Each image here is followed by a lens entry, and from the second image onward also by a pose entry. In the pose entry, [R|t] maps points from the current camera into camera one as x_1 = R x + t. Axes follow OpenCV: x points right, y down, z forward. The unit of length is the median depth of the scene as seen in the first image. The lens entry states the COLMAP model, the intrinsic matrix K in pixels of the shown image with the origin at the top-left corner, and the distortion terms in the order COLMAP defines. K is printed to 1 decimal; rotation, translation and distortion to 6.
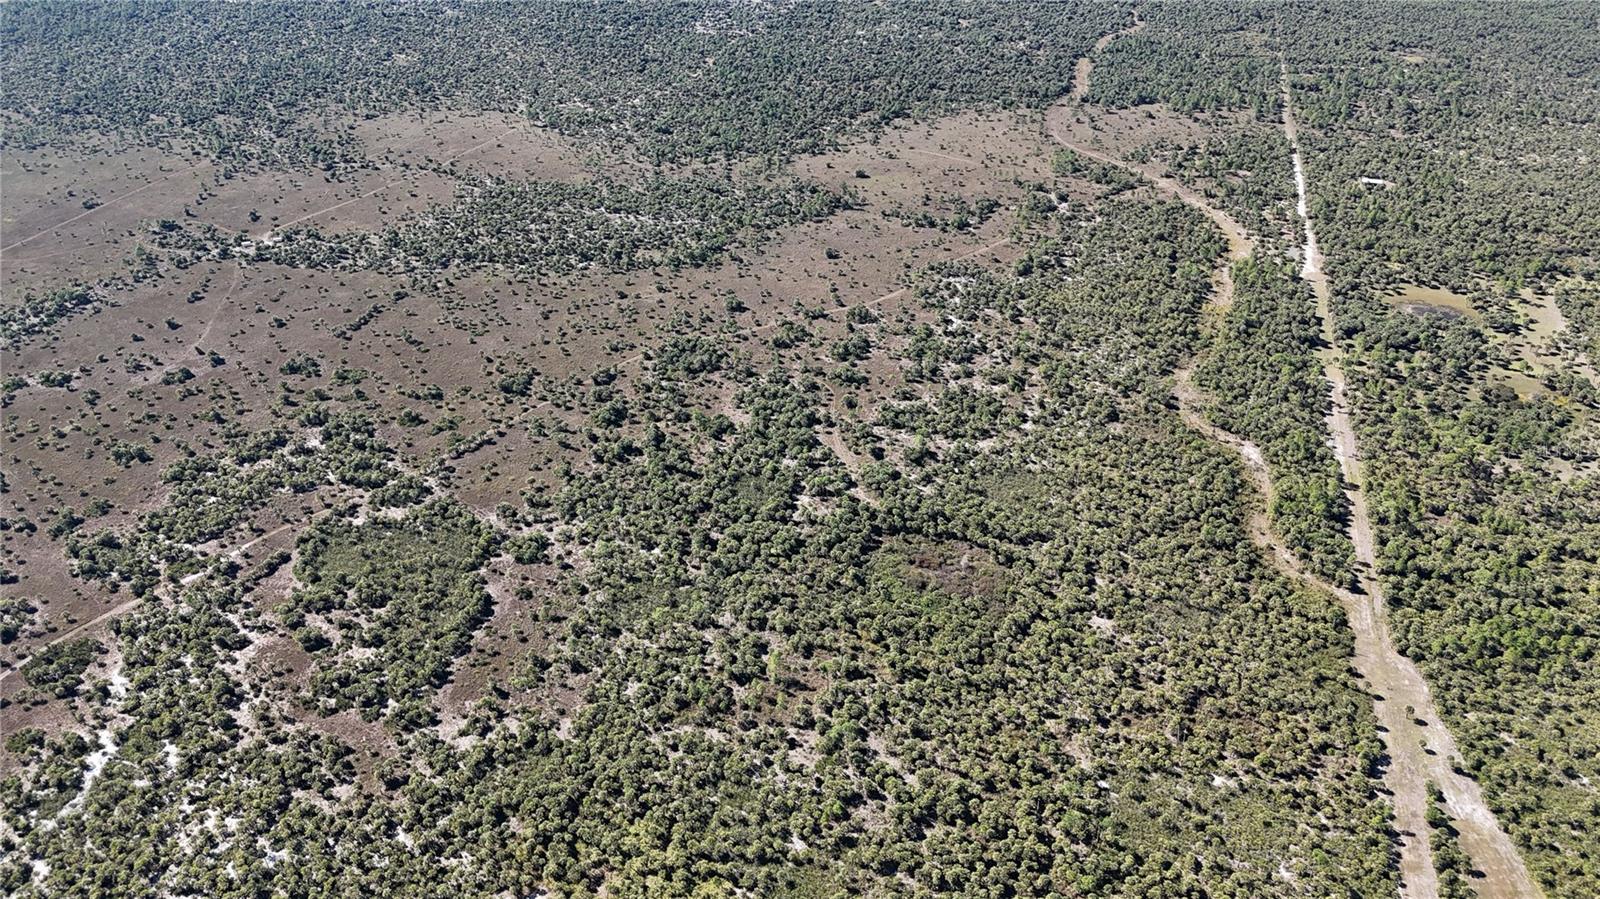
lens RADIAL K [[1180.2, 0, 803.0], [0, 1180.2, 453.1], [0, 0, 1]] dist [0.065347, -0.060645]
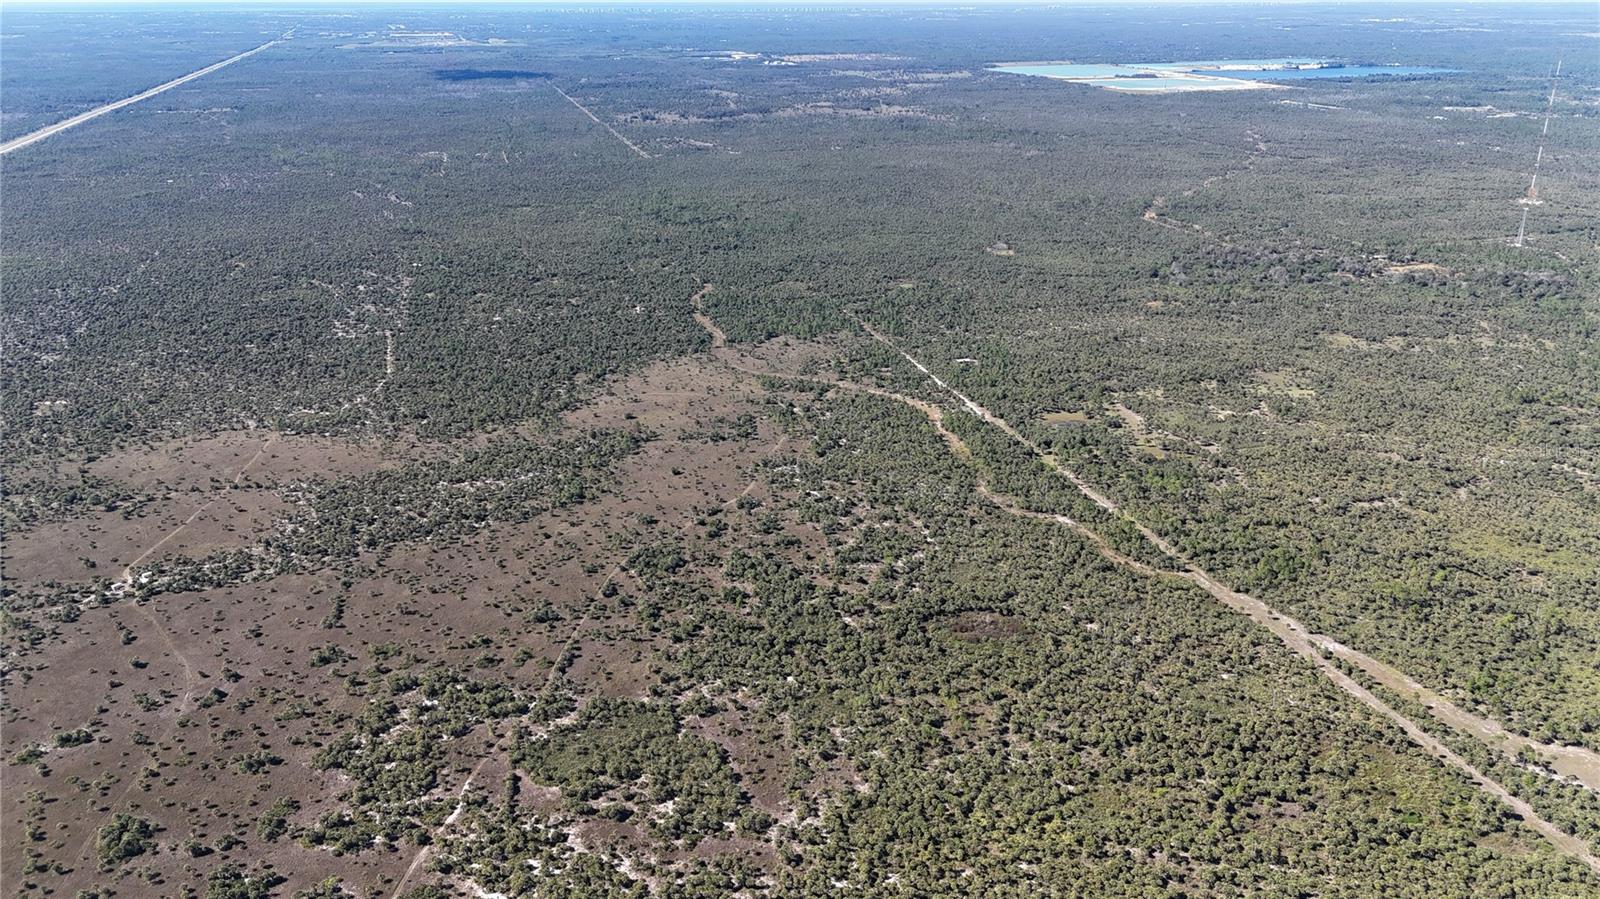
lens RADIAL K [[1180.2, 0, 803.5], [0, 1180.2, 450.6], [0, 0, 1]] dist [0.065347, -0.060645]
pose [[0.842654, -0.187284, 0.504836, -0.655683], [0.295054, 0.944875, -0.141965, 0.032640], [-0.450420, 0.268581, 0.851461, -0.151007]]
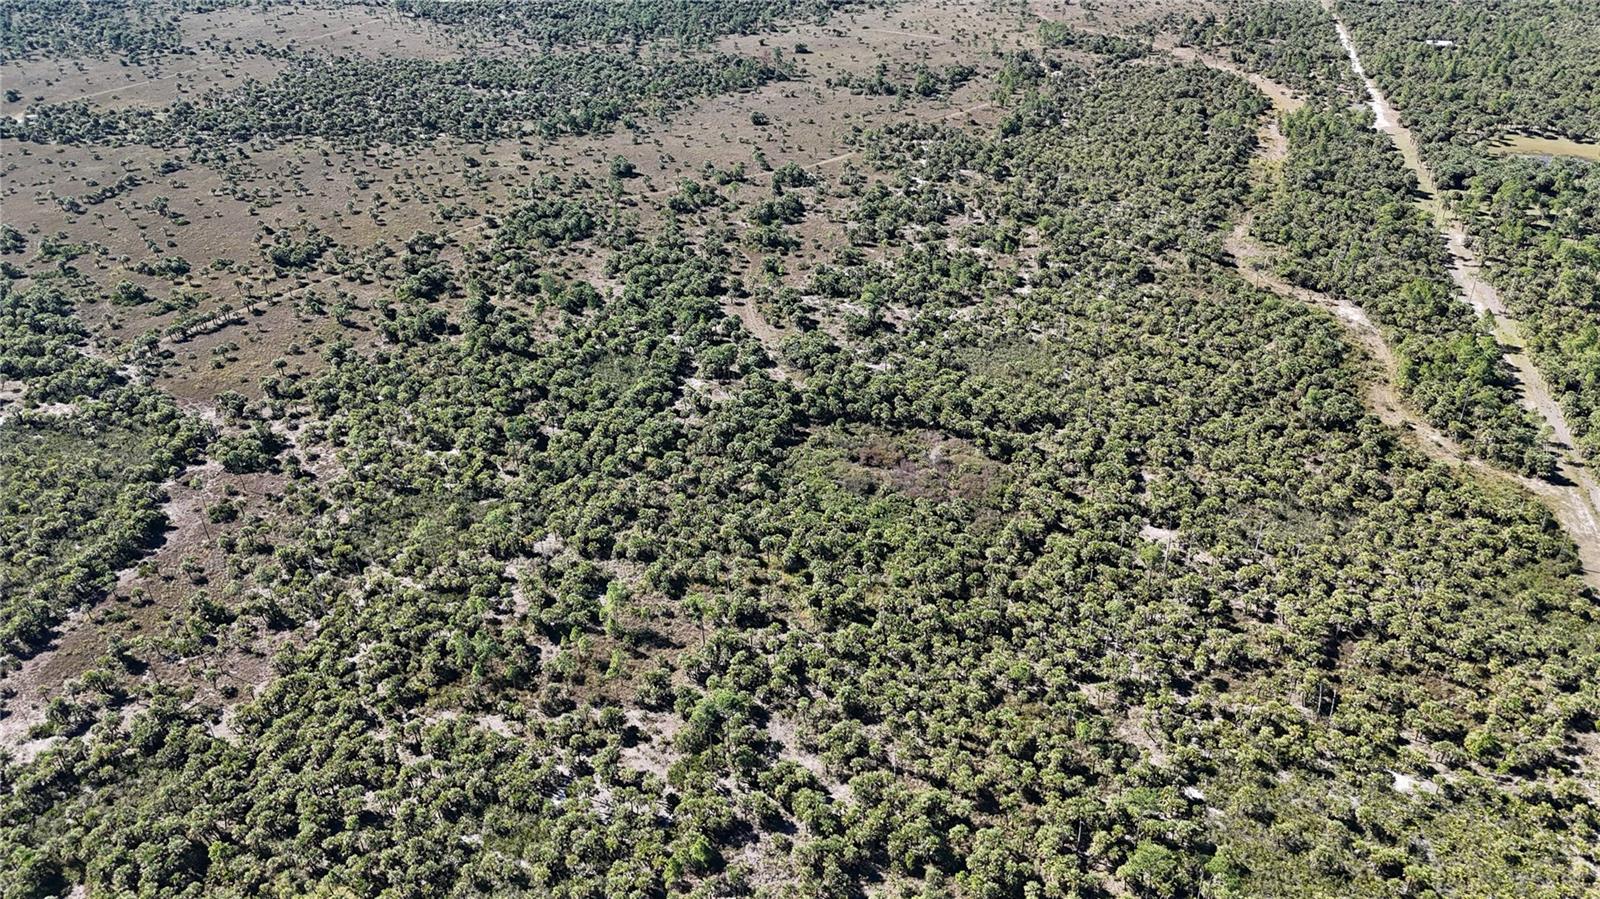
lens RADIAL K [[1180.2, 0, 802.4], [0, 1180.2, 454.9], [0, 0, 1]] dist [0.065347, -0.060645]
pose [[0.999677, -0.018738, 0.017158, 0.048476], [0.019286, 0.999291, -0.032321, 0.100099], [-0.016540, 0.032641, 0.999330, 0.328977]]
